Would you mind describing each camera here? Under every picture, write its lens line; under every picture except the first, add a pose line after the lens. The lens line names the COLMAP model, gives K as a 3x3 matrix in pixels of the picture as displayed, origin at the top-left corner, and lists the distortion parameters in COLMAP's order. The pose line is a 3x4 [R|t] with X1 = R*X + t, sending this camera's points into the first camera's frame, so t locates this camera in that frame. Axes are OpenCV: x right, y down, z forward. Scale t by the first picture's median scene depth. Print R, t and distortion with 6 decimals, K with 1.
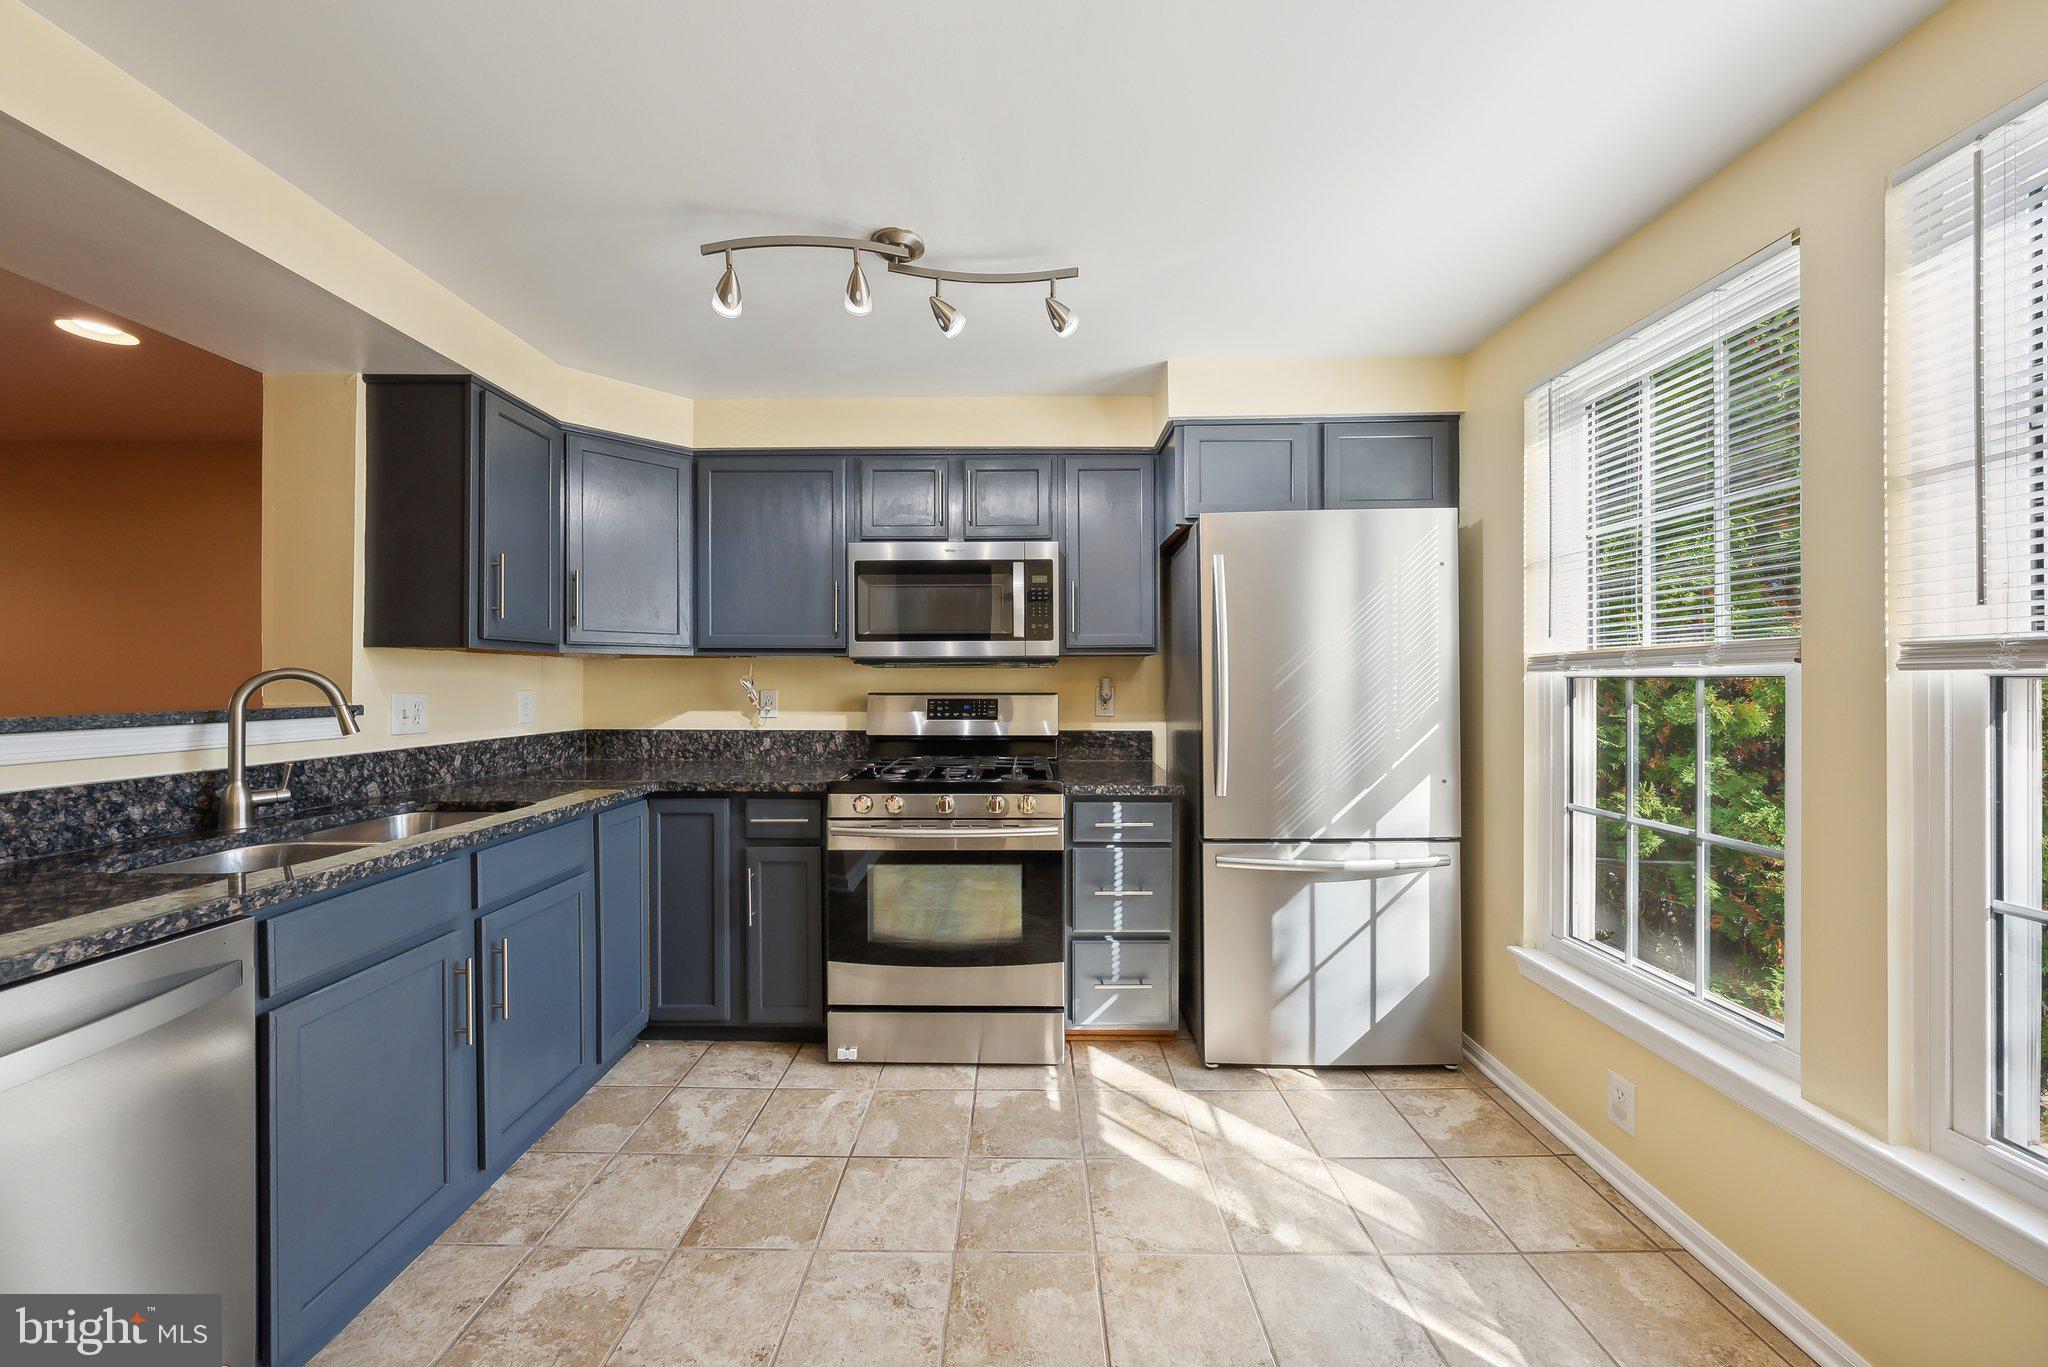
lens RADIAL K [[716.8, 0, 1024.0], [0, 716.8, 683.5], [0, 0, 1]] dist [-0.000203, 0.000072]
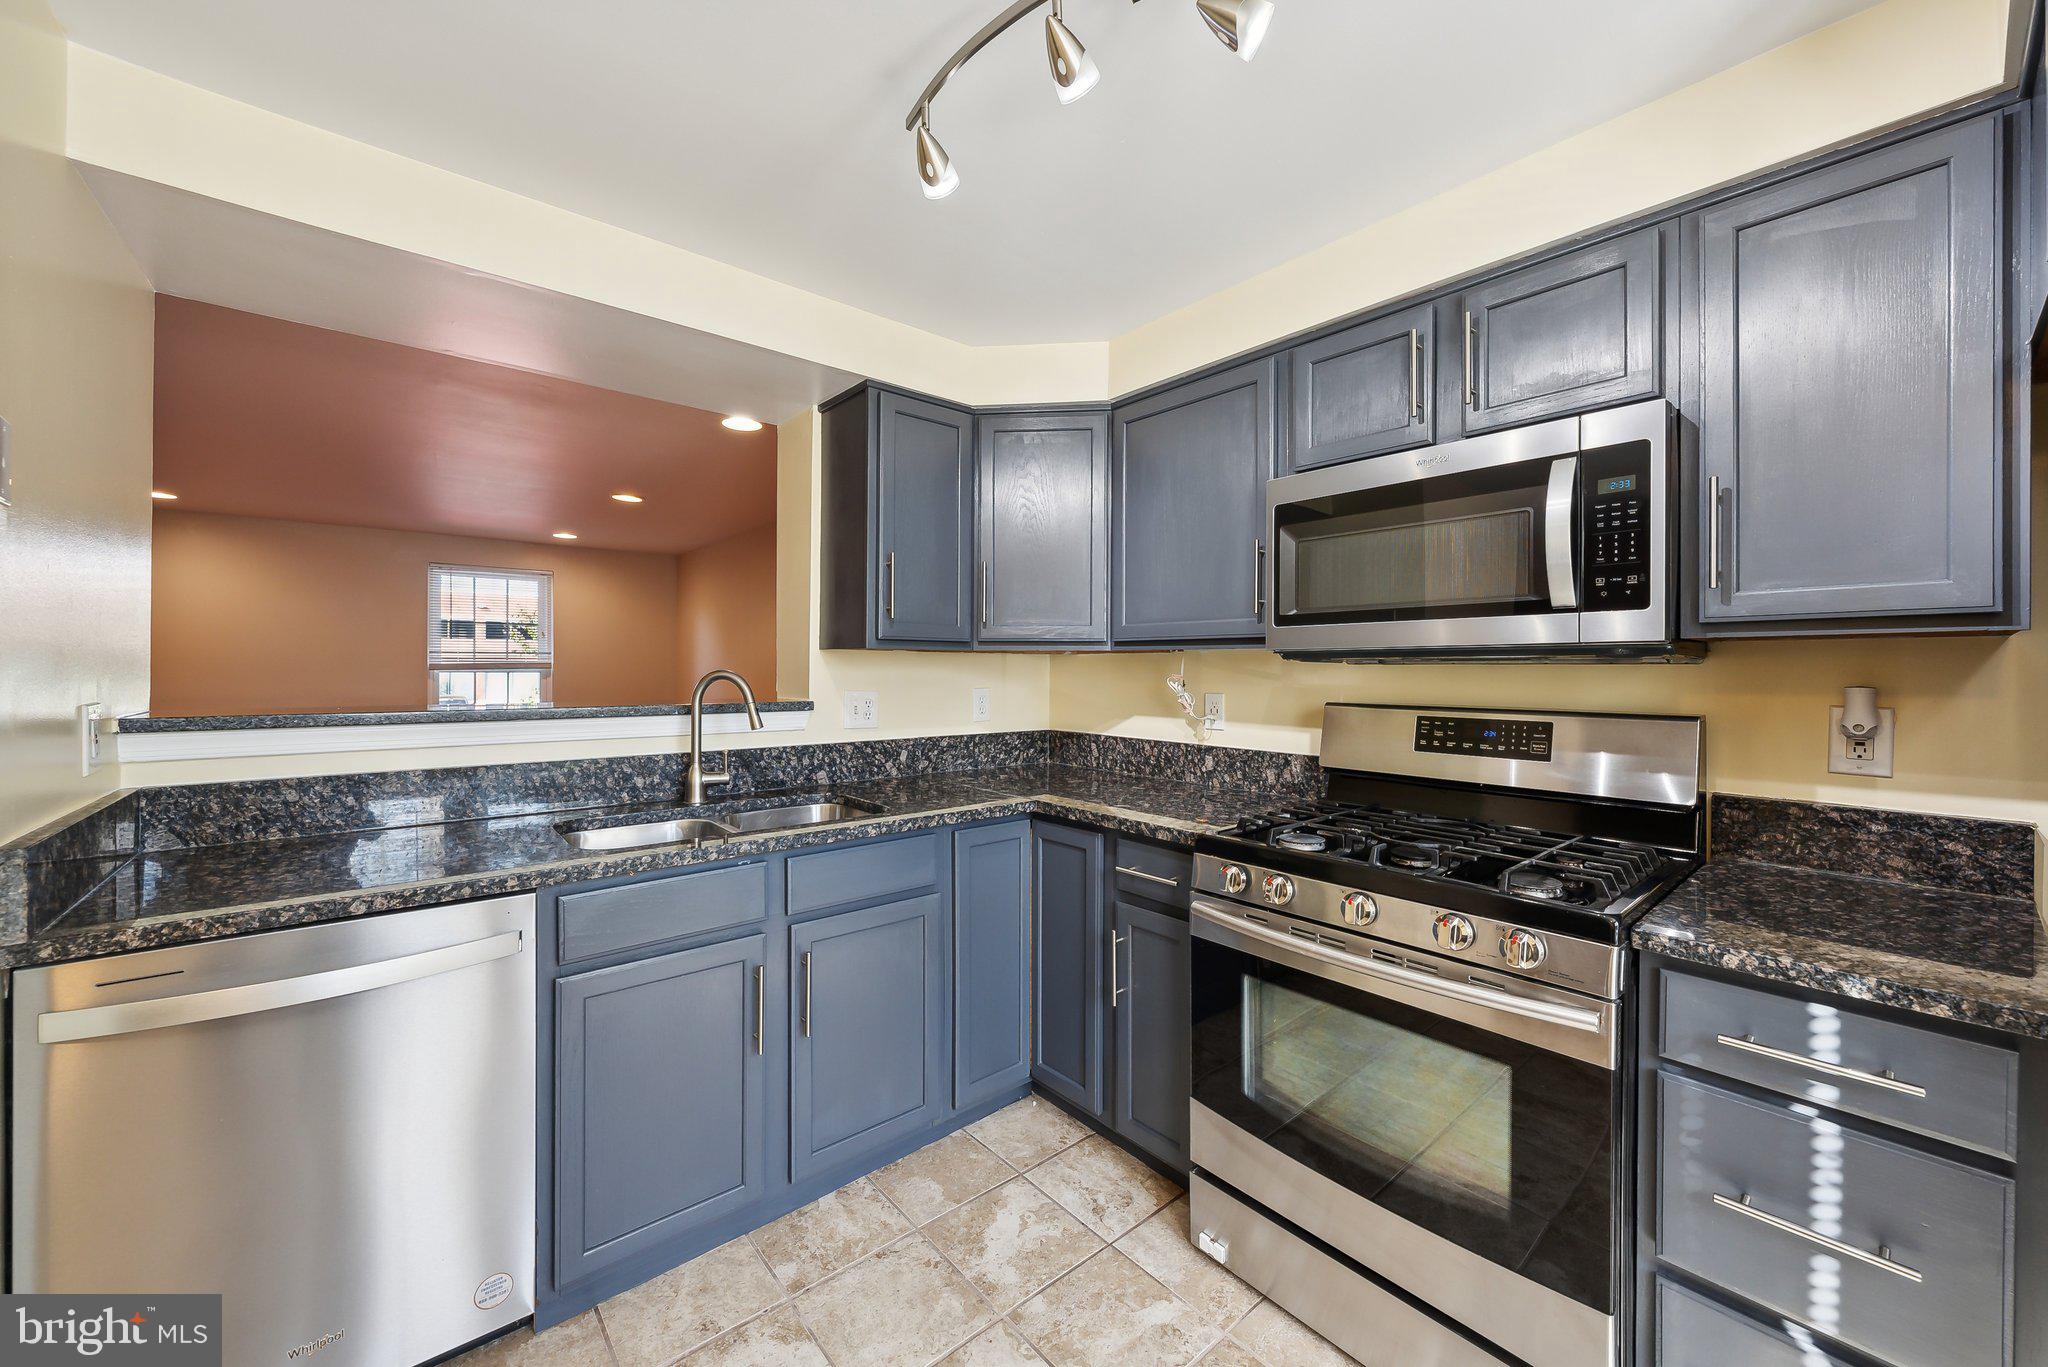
lens RADIAL K [[790.4, 0, 986.4], [0, 790.4, 673.2], [0, 0, 1]] dist [-0.000716, 0.000087]
pose [[0.648496, 0.006979, -0.761186, 0.167948], [-0.007851, 0.999966, 0.002480, -0.016504], [0.761177, 0.004367, 0.648529, 0.354273]]
